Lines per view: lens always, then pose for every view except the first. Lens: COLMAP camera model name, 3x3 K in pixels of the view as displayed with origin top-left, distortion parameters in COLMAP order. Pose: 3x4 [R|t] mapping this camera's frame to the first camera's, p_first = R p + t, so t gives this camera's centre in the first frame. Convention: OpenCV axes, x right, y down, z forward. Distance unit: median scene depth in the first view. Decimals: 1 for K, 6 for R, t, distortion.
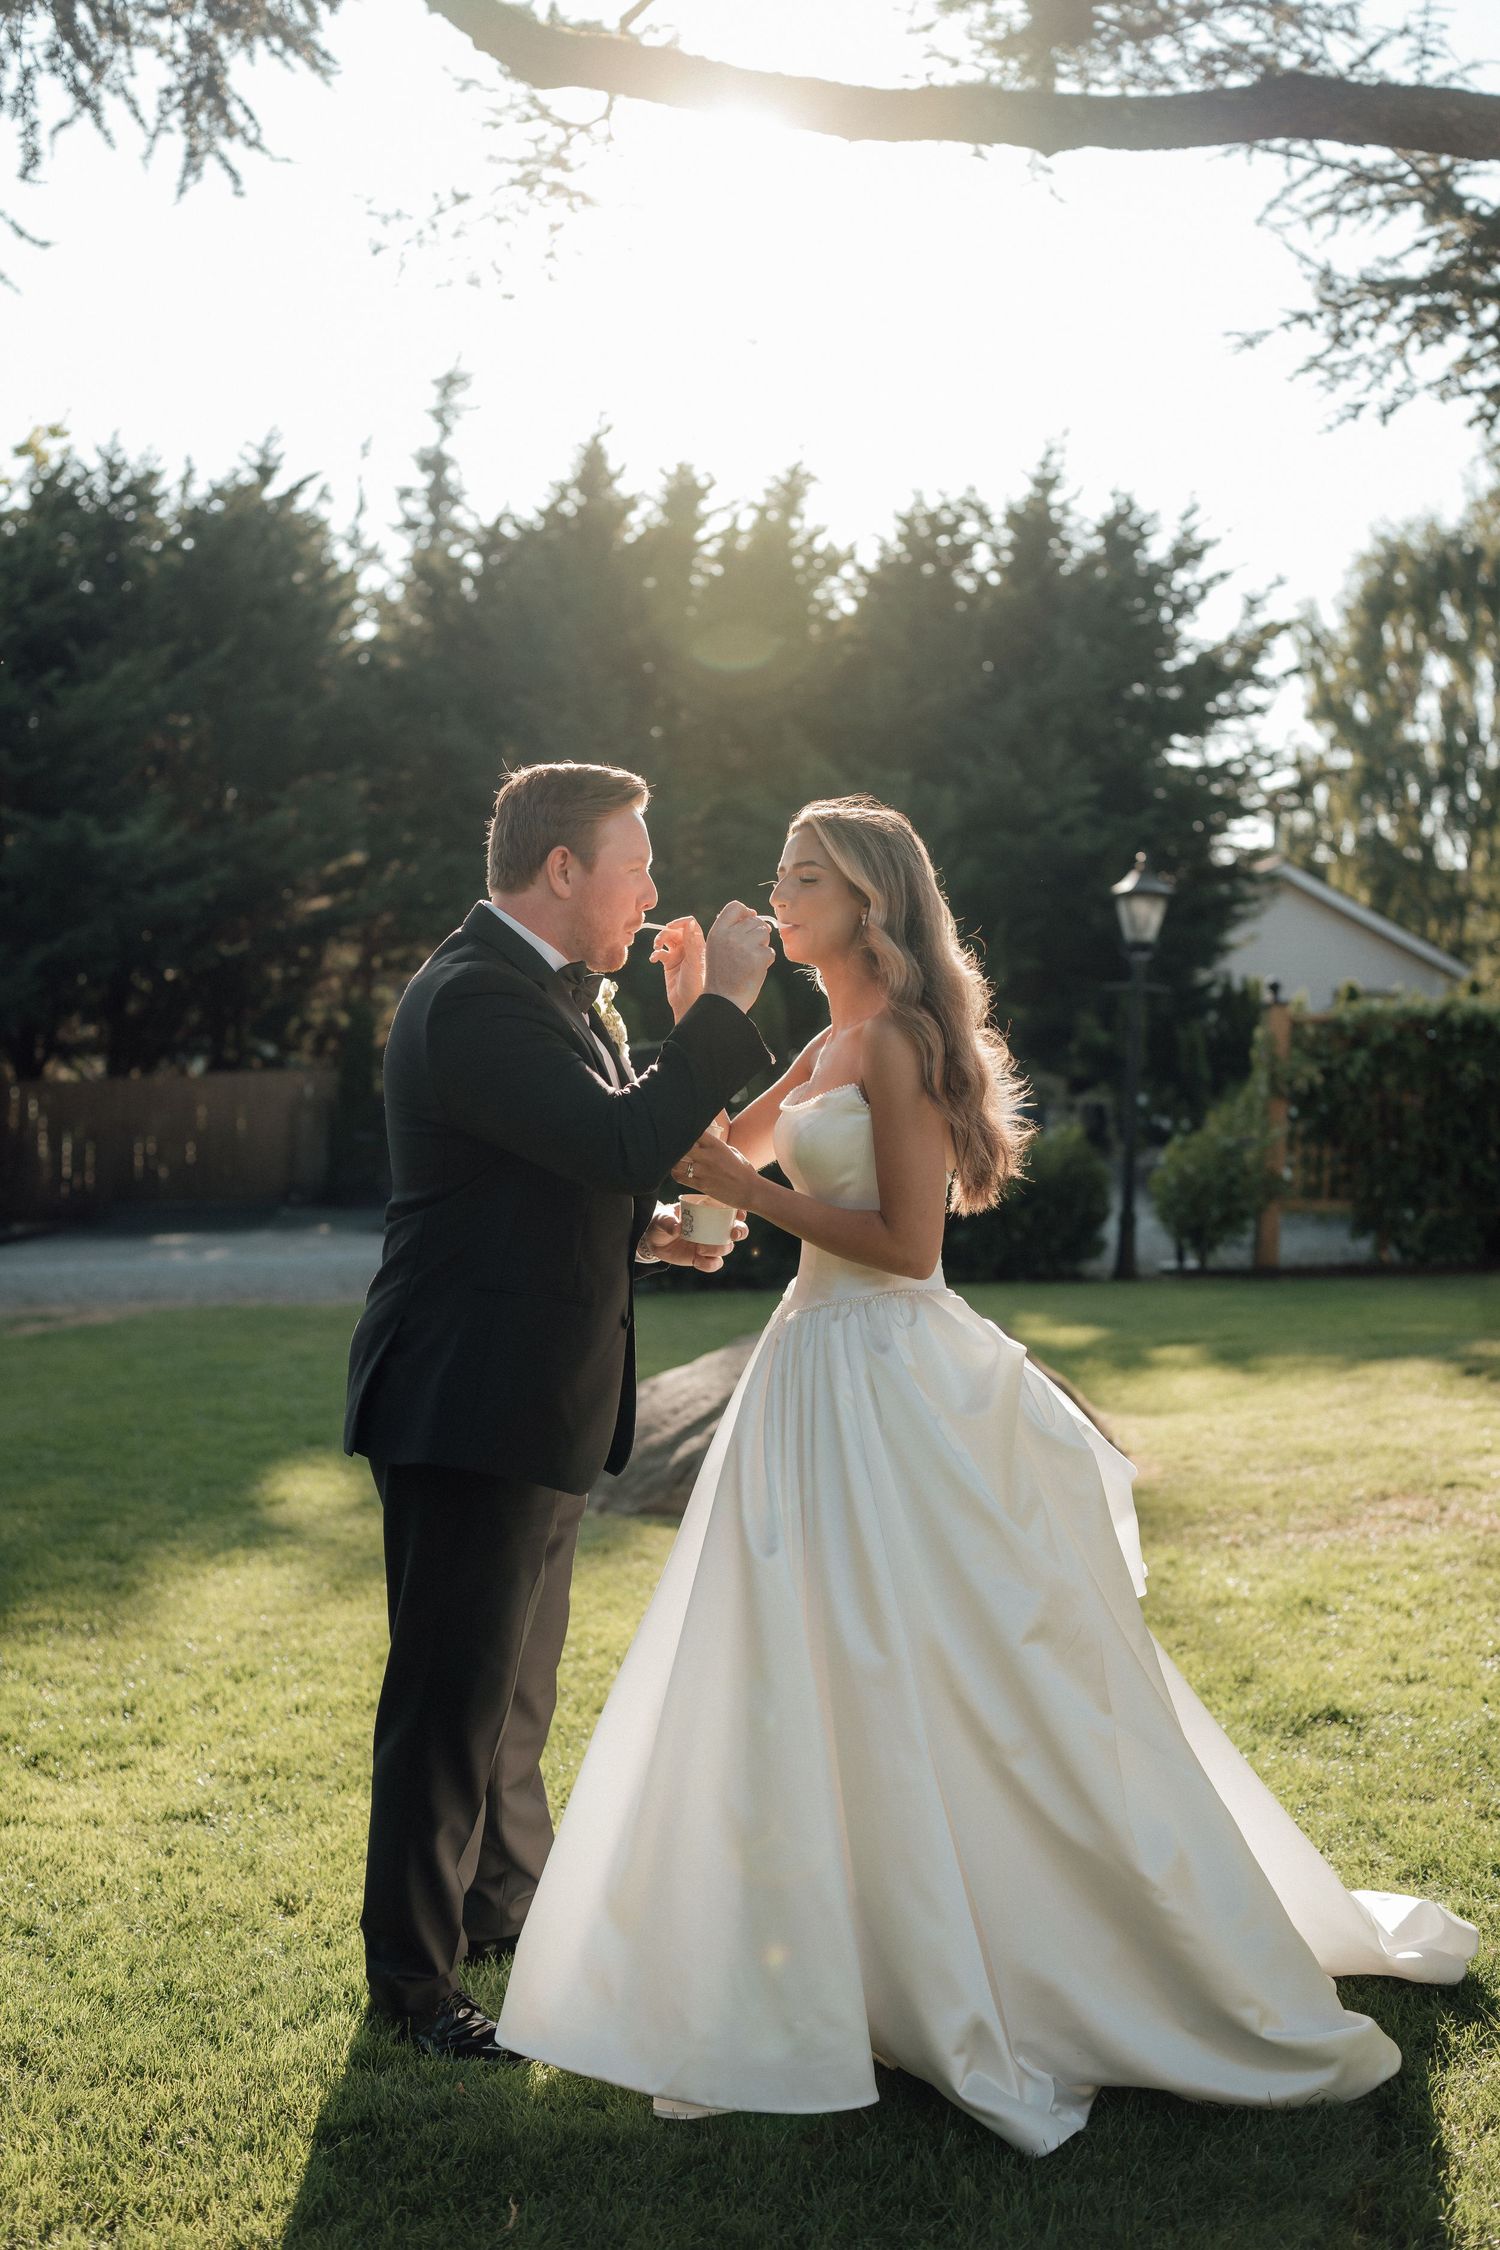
lens RADIAL K [[2305.2, 0, 696.2], [0, 2305.2, 1111.0], [0, 0, 1]] dist [-0.061724, 0.192756]
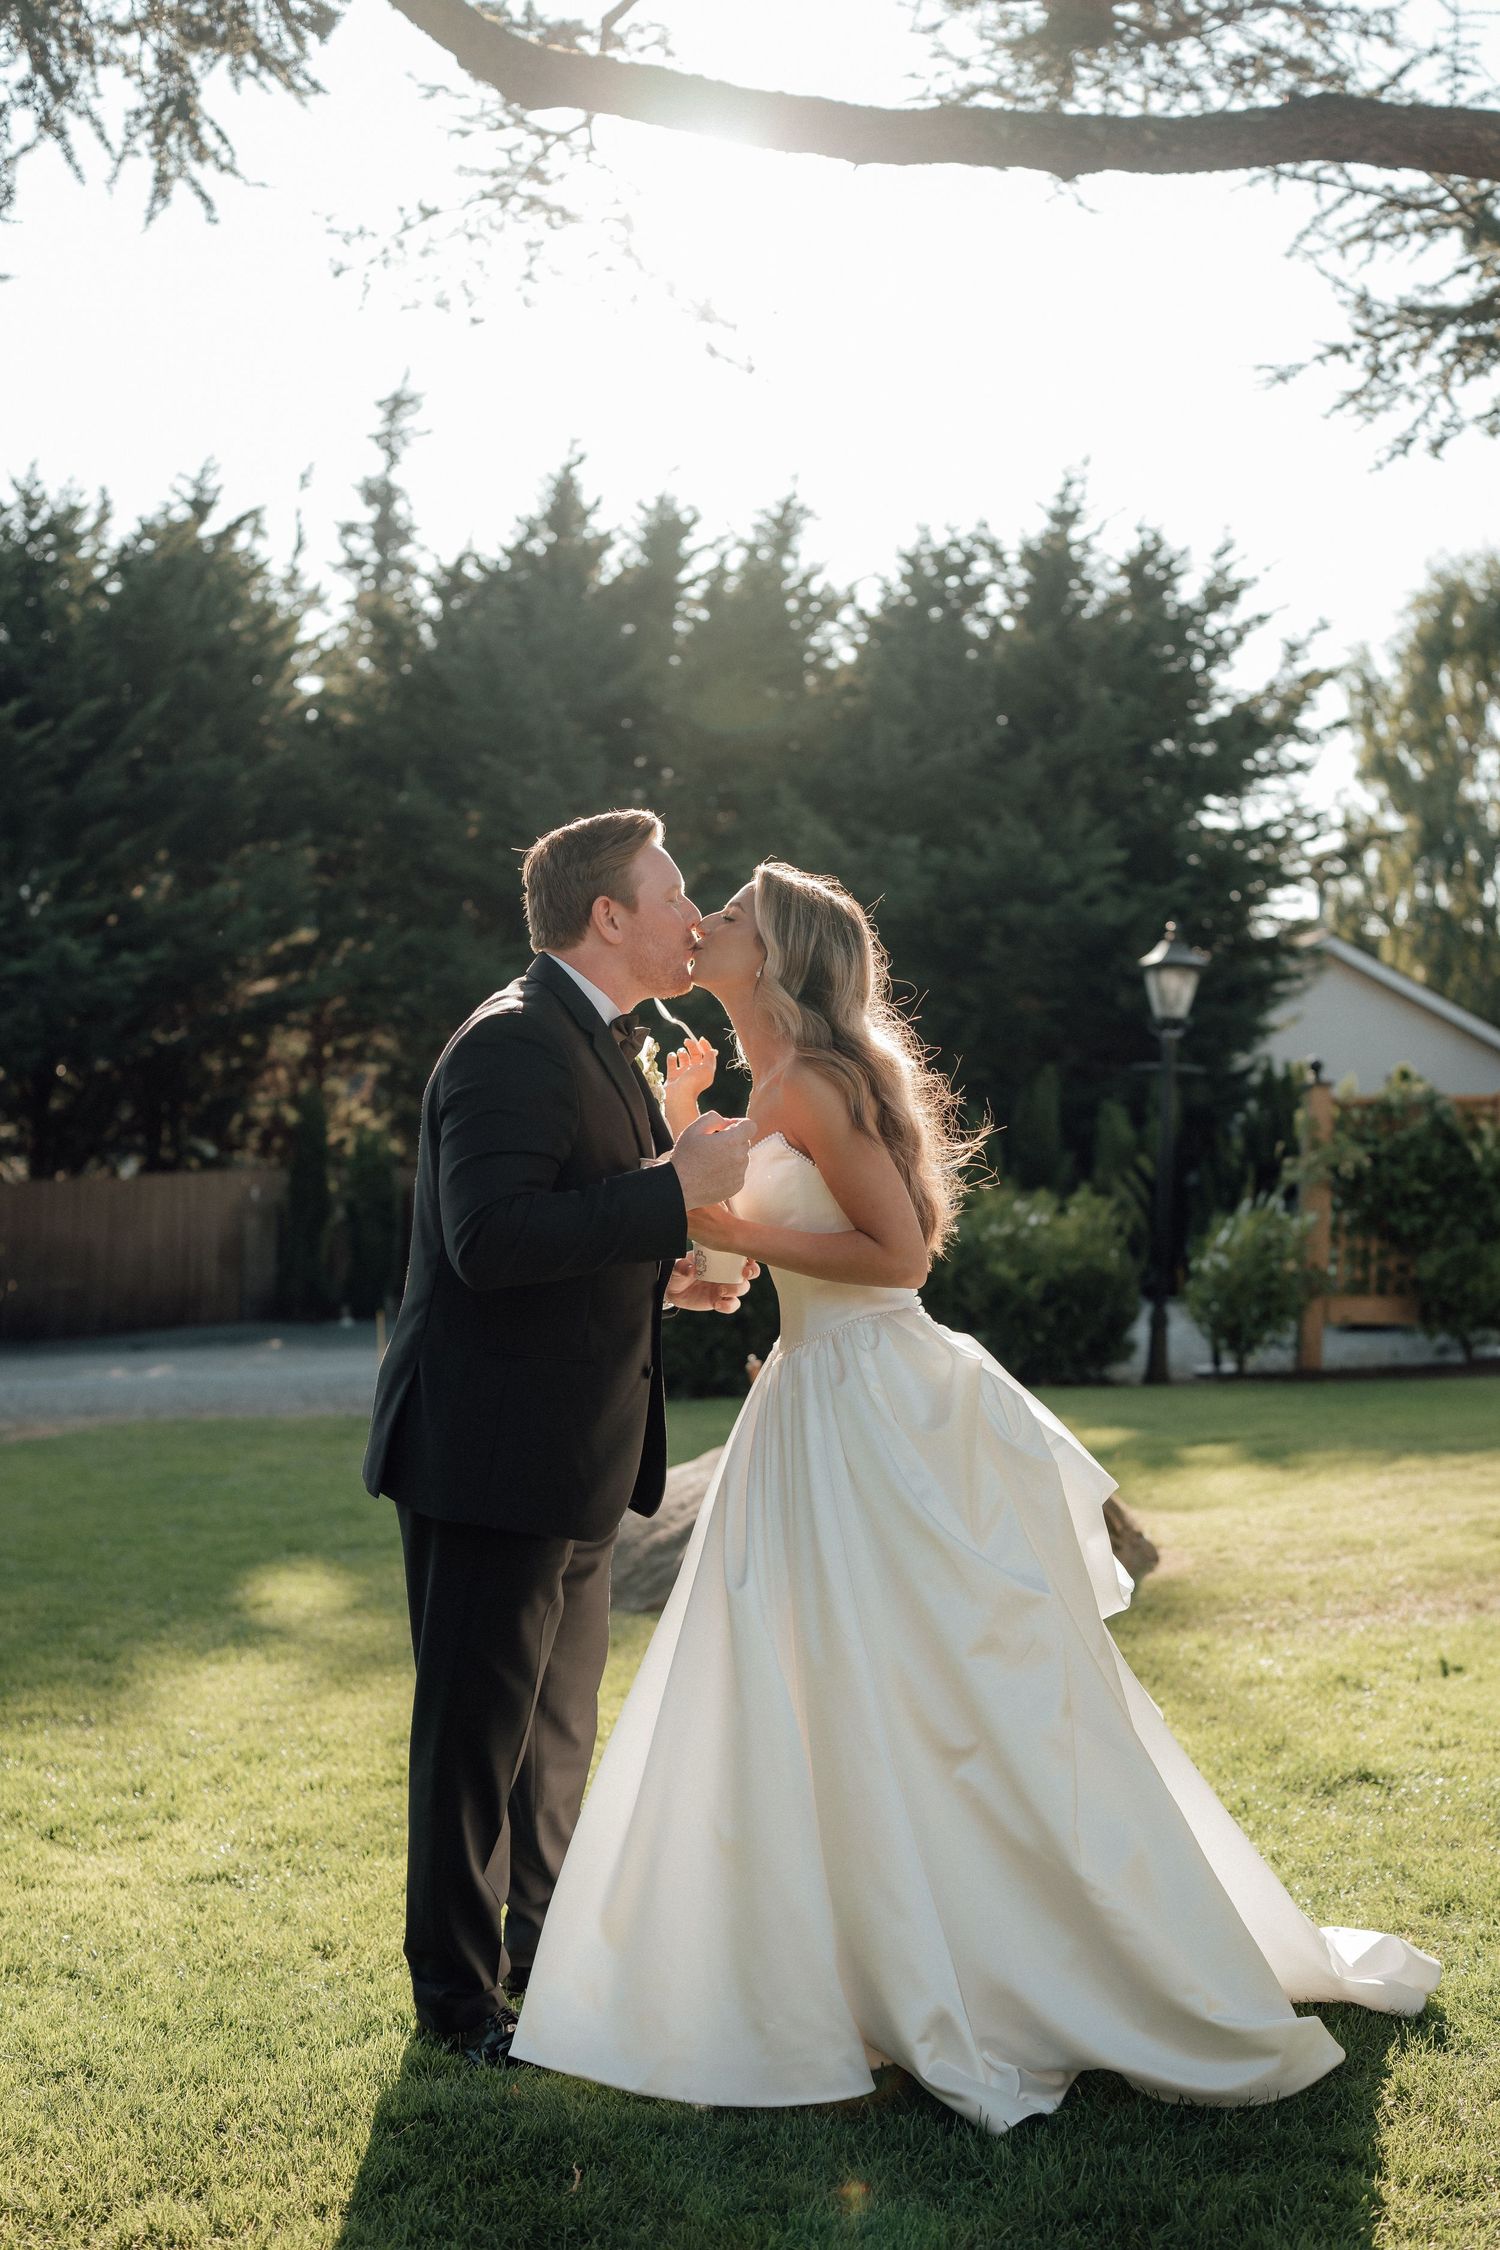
lens RADIAL K [[2223.5, 0, 767.4], [0, 2223.5, 1147.2], [0, 0, 1]] dist [-0.058792, 0.183103]
pose [[0.999873, -0.006264, 0.014625, 0.017886], [0.006278, 0.999980, -0.000904, -0.021833], [-0.014619, 0.000996, 0.999893, 0.111664]]
